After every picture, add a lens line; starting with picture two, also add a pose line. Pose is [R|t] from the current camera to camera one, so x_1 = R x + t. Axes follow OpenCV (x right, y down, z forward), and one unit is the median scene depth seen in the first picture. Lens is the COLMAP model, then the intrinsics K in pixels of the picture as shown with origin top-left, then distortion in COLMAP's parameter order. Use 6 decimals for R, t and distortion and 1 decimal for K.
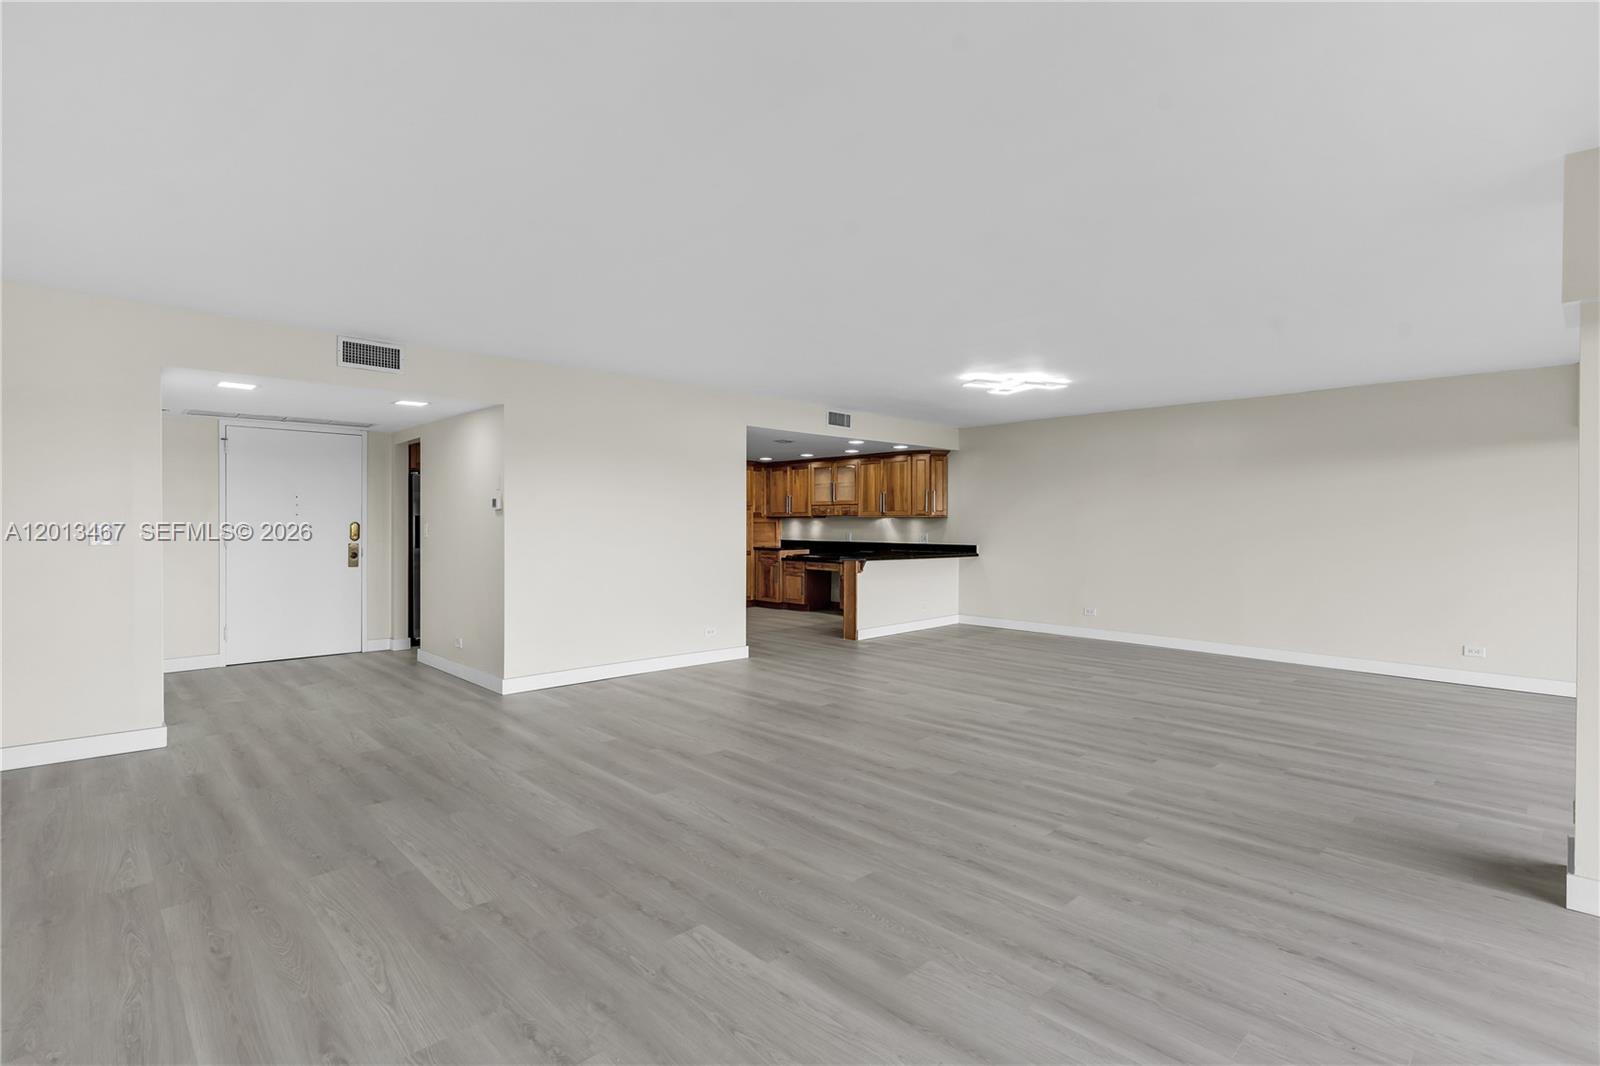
lens RADIAL K [[758.5, 0, 791.5], [0, 758.5, 526.3], [0, 0, 1]] dist [0.000681, 0.000186]
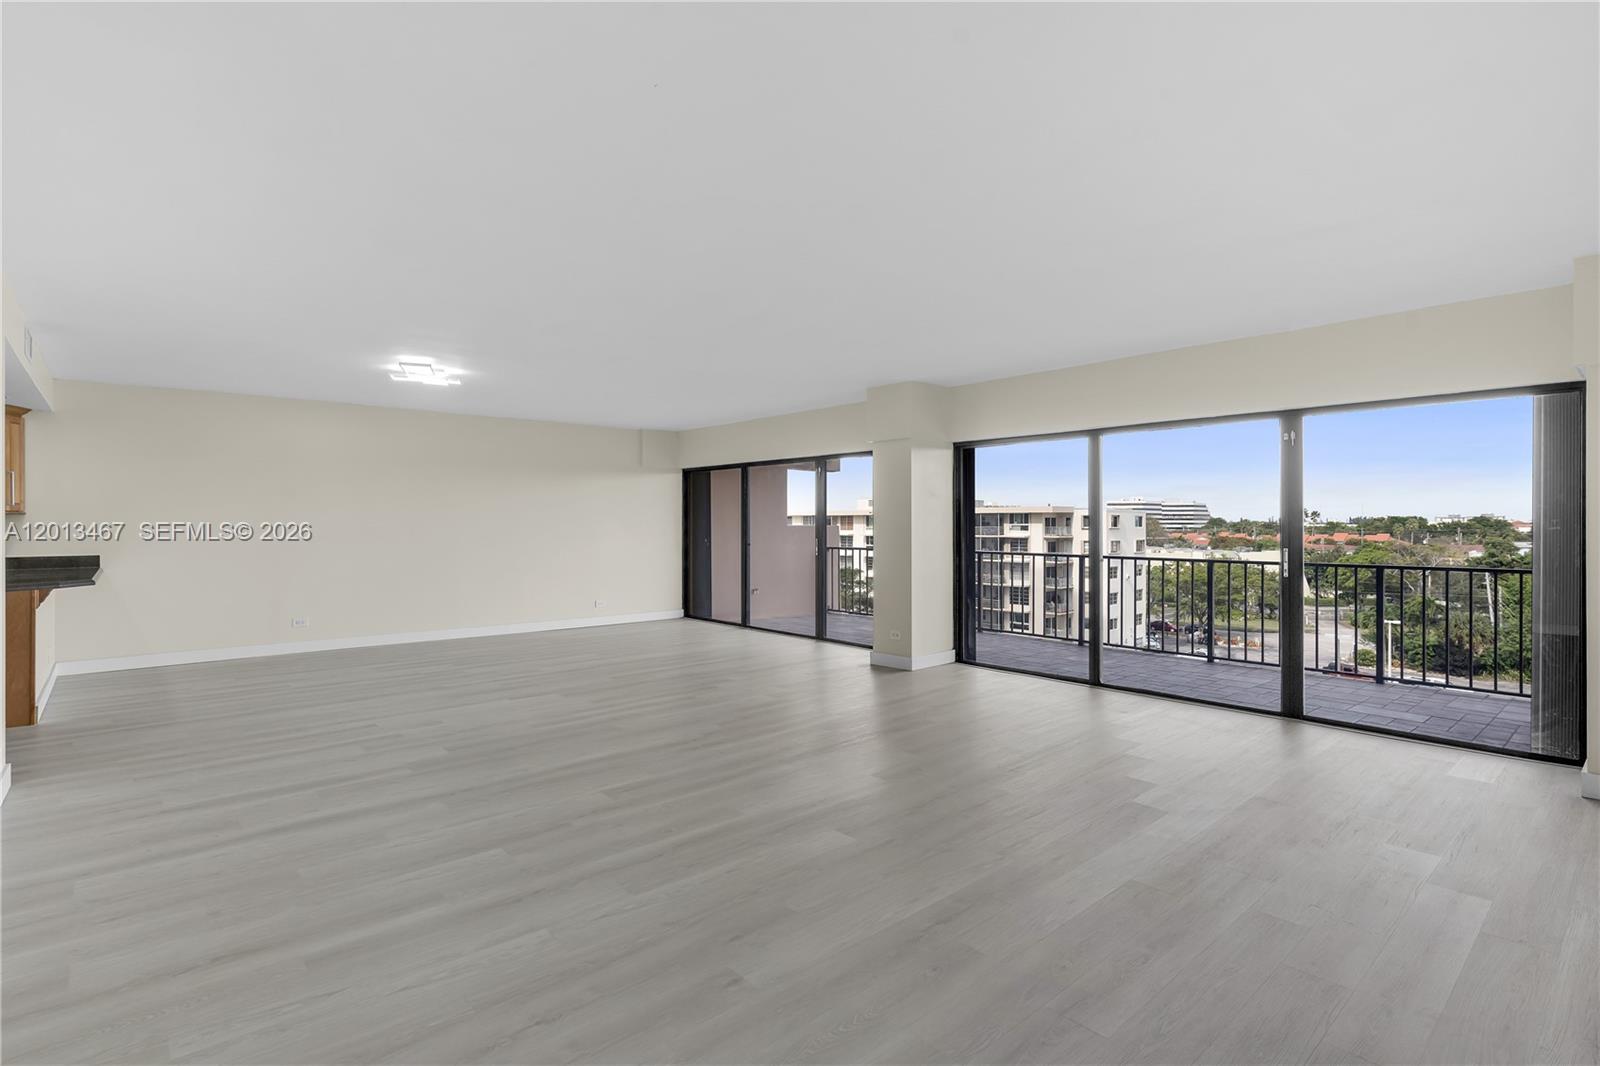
lens RADIAL K [[767.6, 0, 796.6], [0, 767.6, 529.4], [0, 0, 1]] dist [-0.002178, -0.000276]
pose [[0.036428, -0.010674, 0.999279, -0.623303], [0.003488, 0.999938, 0.010554, -0.004971], [-0.999330, 0.003102, 0.036463, 0.498003]]
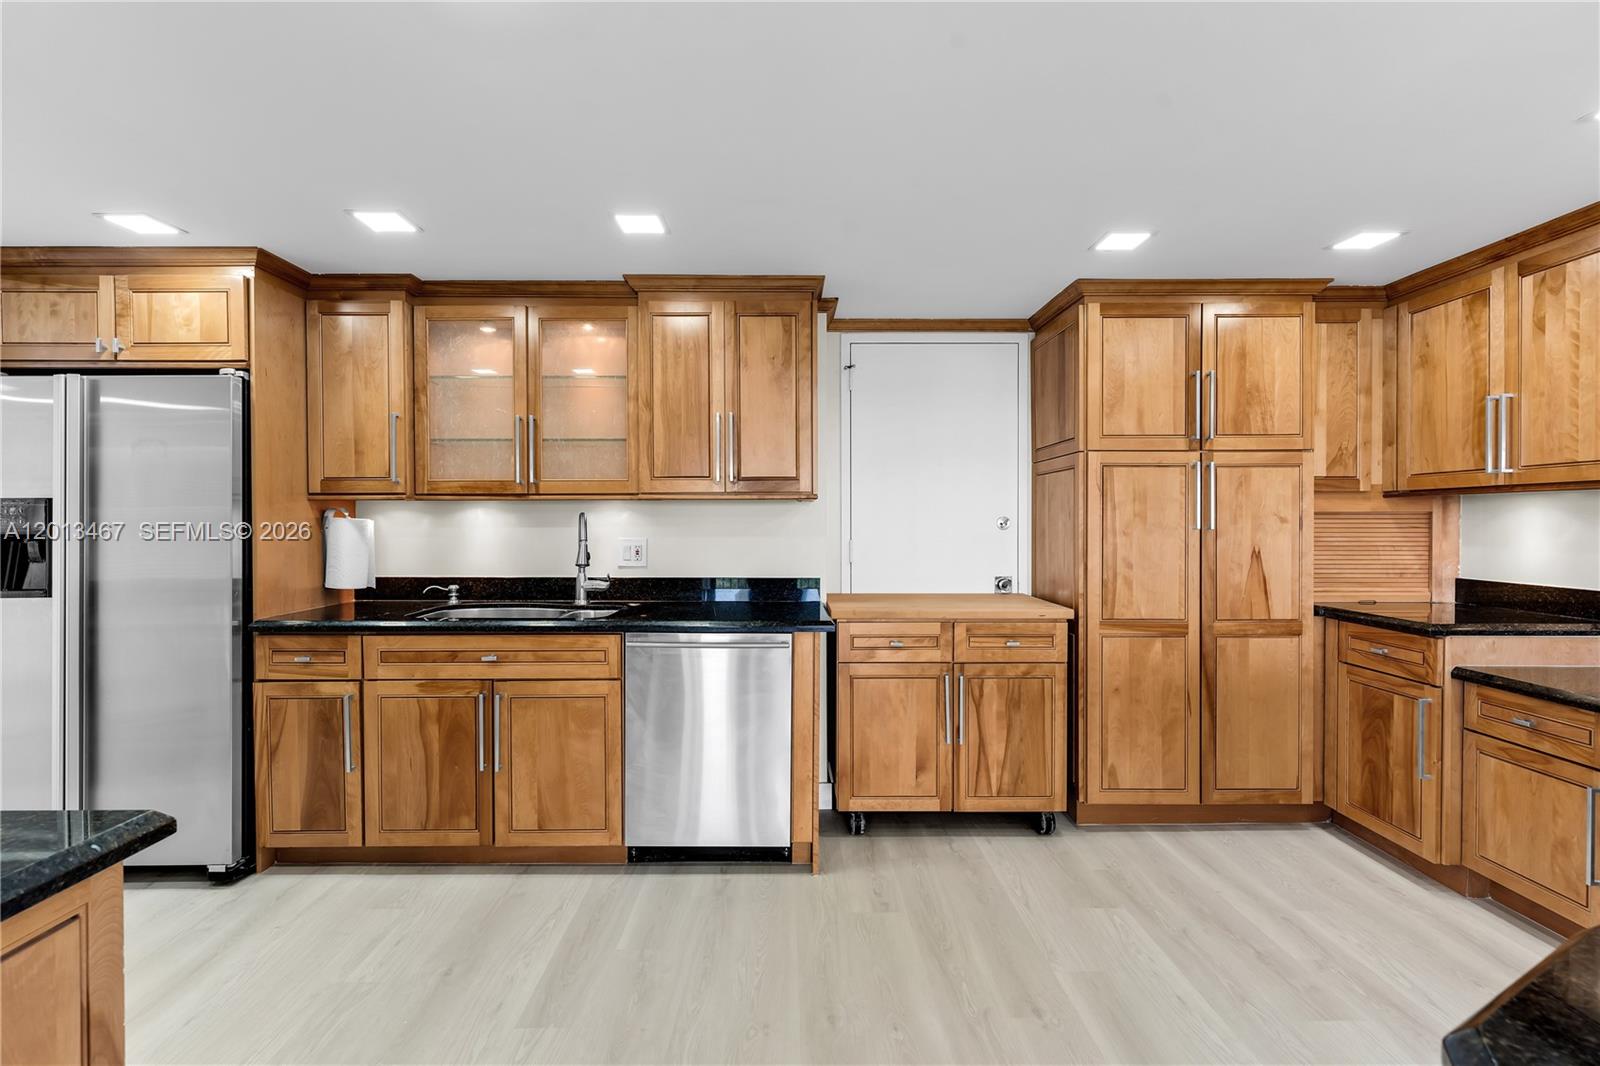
lens RADIAL K [[758.5, 0, 791.5], [0, 758.5, 526.3], [0, 0, 1]] dist [0.000681, 0.000186]
pose [[0.731025, 0.002451, -0.682346, -0.005471], [0.001766, 0.999983, 0.005484, -0.003650], [0.682348, -0.005214, 0.731009, 1.208377]]
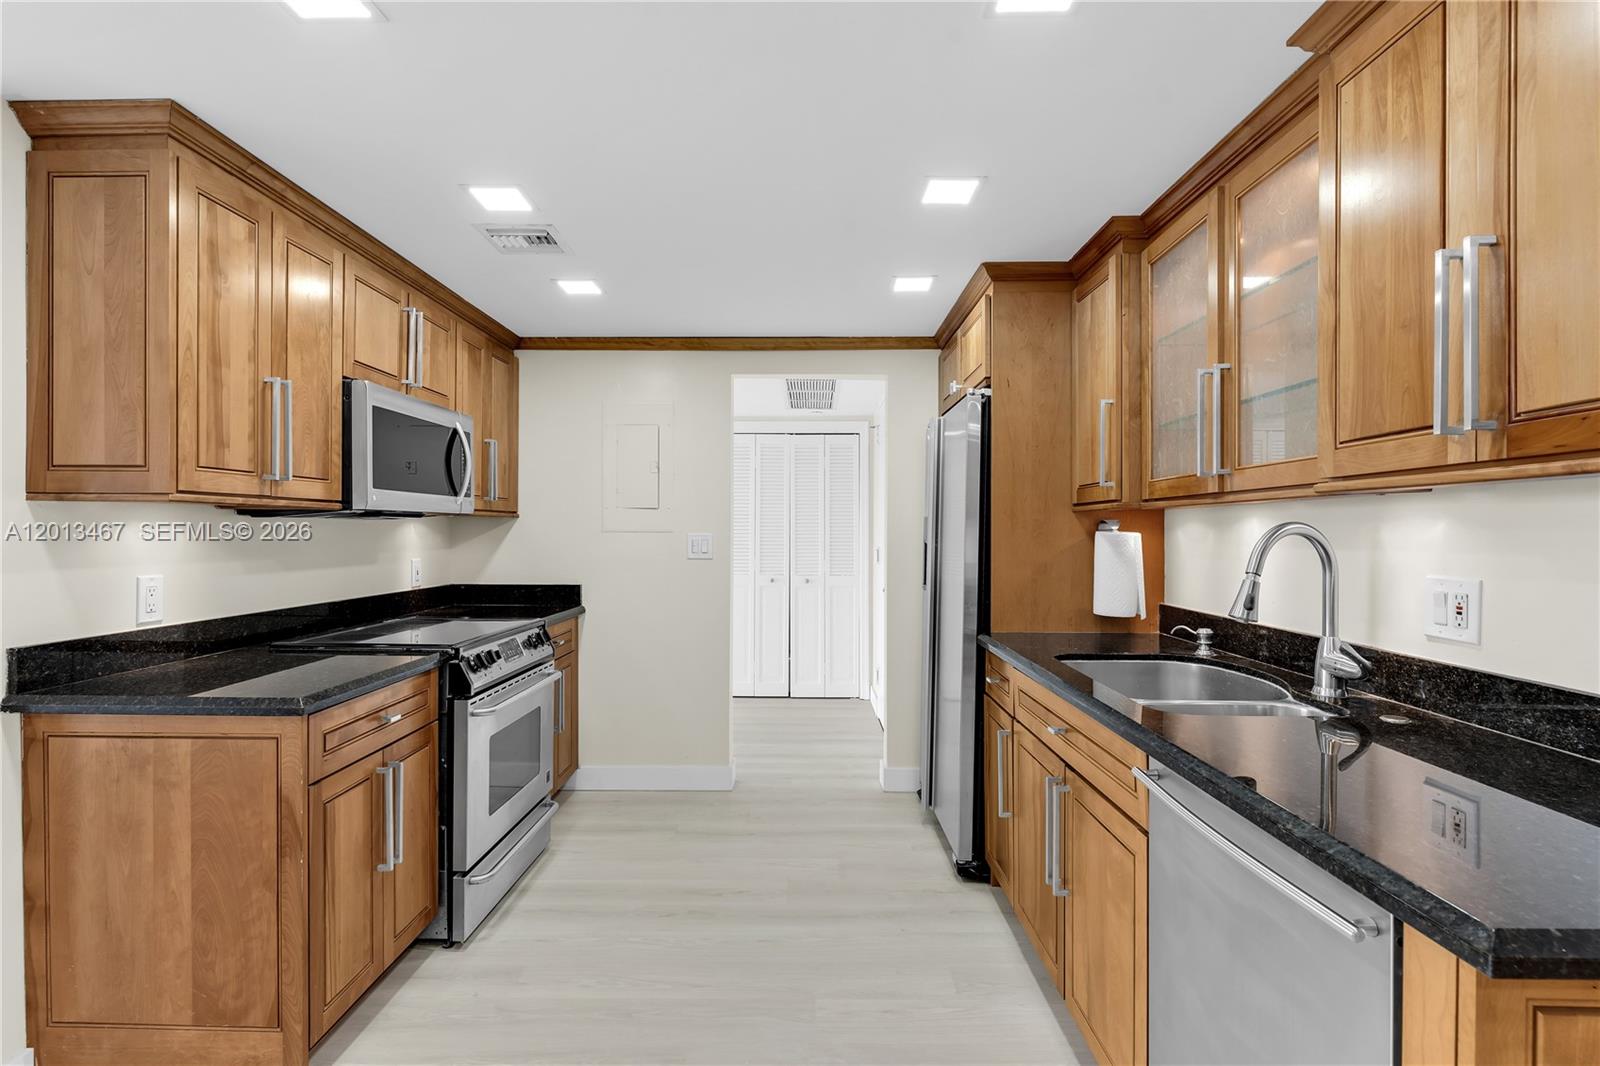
lens RADIAL K [[763.6, 0, 798.5], [0, 763.6, 533.9], [0, 0, 1]] dist [0.000353, 0.000201]
pose [[-0.696172, -0.003220, -0.717868, -0.127529], [-0.007518, 0.999968, 0.002805, -0.005411], [0.717835, 0.007349, -0.696174, 1.529175]]
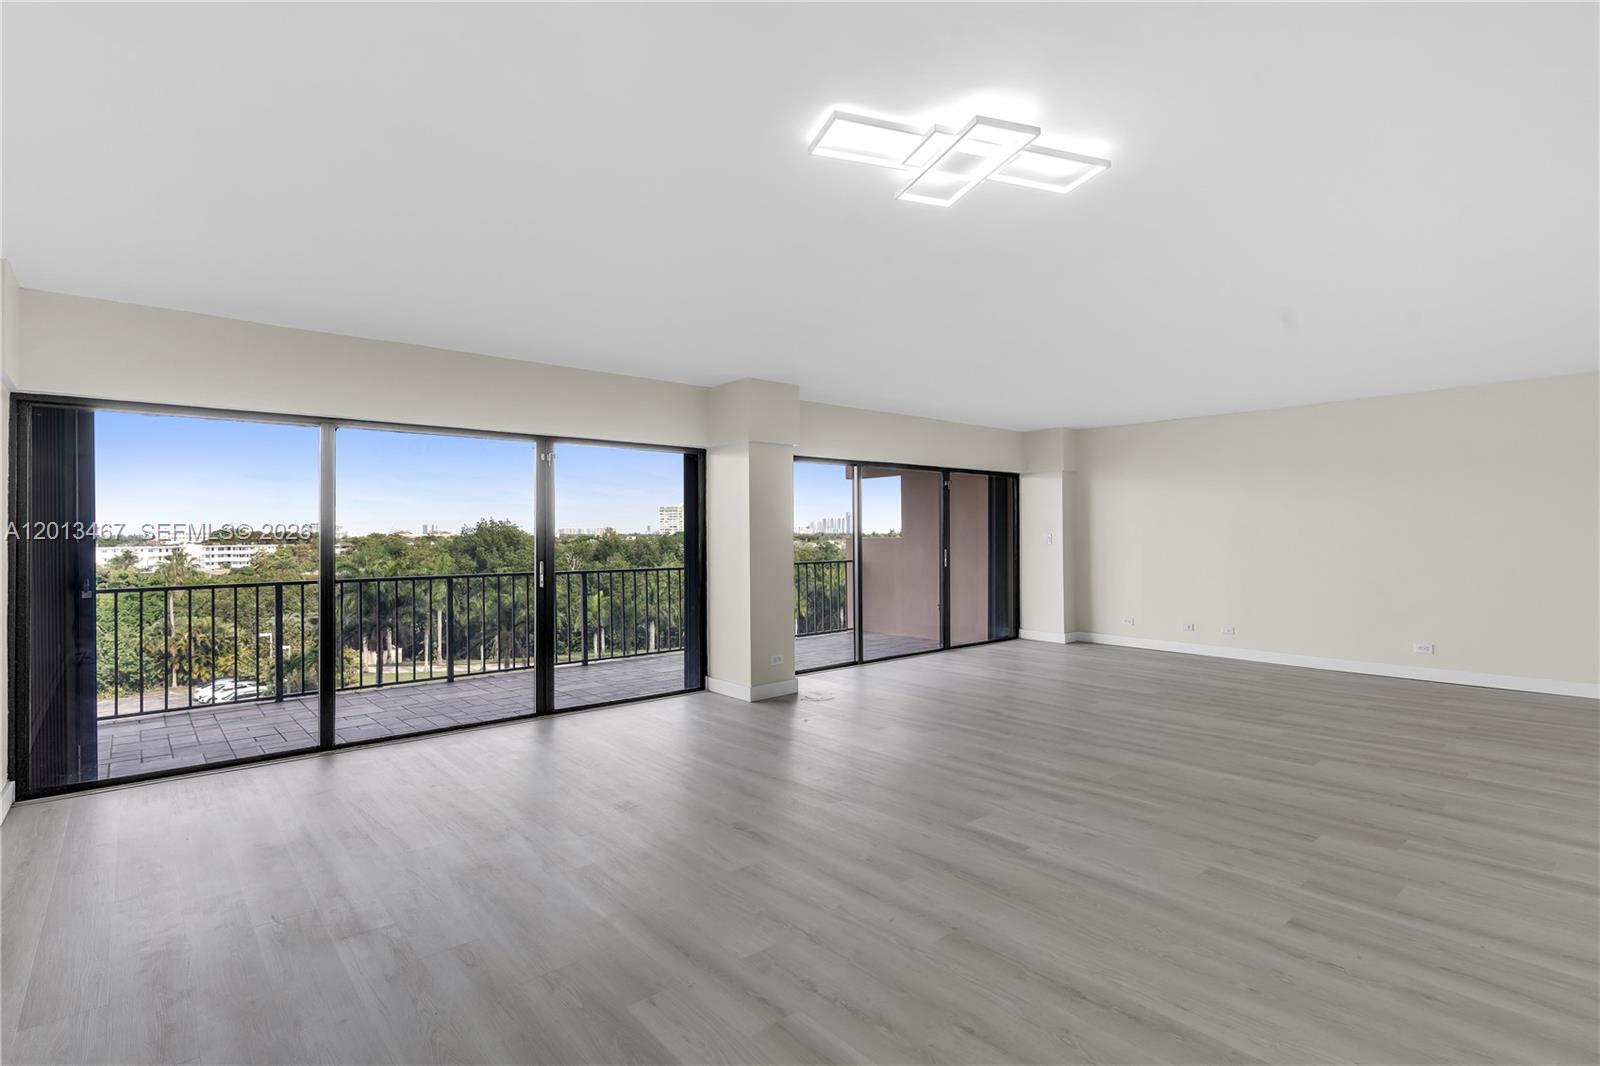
lens RADIAL K [[775.0, 0, 800.8], [0, 775.0, 524.3], [0, 0, 1]] dist [-0.000519, -0.000129]
pose [[-0.999034, 0.006355, 0.043473, 0.348671], [0.005931, 0.999934, -0.009874, -0.005517], [-0.043533, -0.009606, -0.999006, 1.349268]]
